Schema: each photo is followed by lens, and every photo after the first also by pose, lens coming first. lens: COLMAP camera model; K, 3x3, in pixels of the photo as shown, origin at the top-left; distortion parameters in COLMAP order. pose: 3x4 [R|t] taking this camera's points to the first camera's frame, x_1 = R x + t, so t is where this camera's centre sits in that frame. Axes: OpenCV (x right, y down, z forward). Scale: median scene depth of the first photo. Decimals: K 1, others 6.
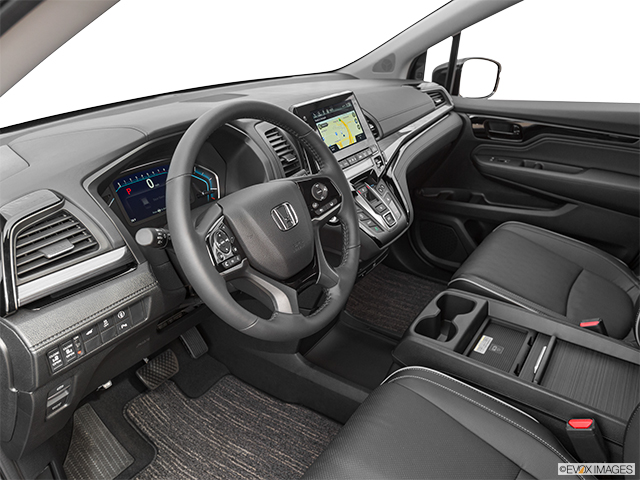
lens RADIAL K [[473.1, 0, 319.5], [0, 473.1, 249.8], [0, 0, 1]] dist [-0.000469, 0.000004]
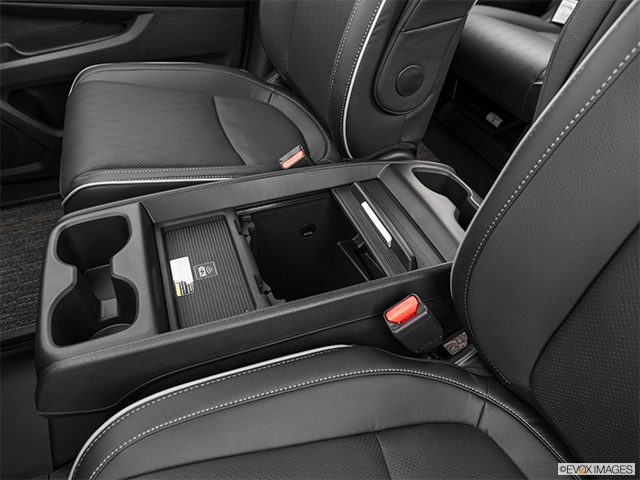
lens RADIAL K [[492.2, 0, 357.7], [0, 492.2, 237.5], [0, 0, 1]] dist [-0.011359, -0.006814]
pose [[0.554511, -0.538981, 0.634048, 0.105900], [0.354735, 0.842318, 0.405788, -0.001132], [-0.752782, -0.000095, 0.658270, 0.417923]]
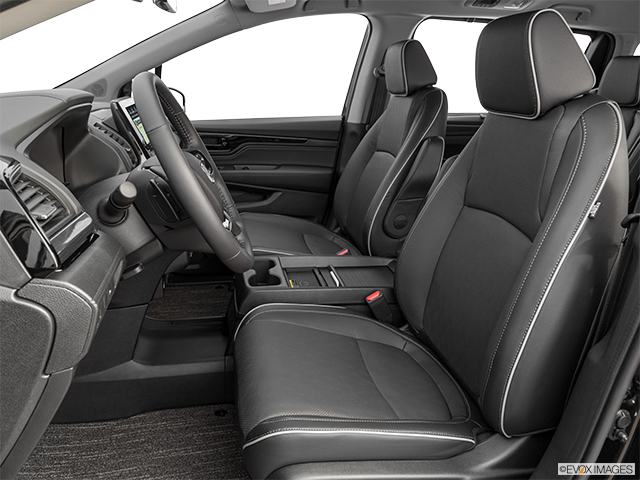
lens RADIAL K [[437.6, 0, 320.0], [0, 437.6, 240.0], [0, 0, 1]] dist [-0.003283, -0.000441]
pose [[0.727126, -0.210880, 0.653312, -0.305166], [0.270784, 0.962595, 0.009334, 0.076836], [-0.630843, 0.170120, 0.757031, 0.025873]]
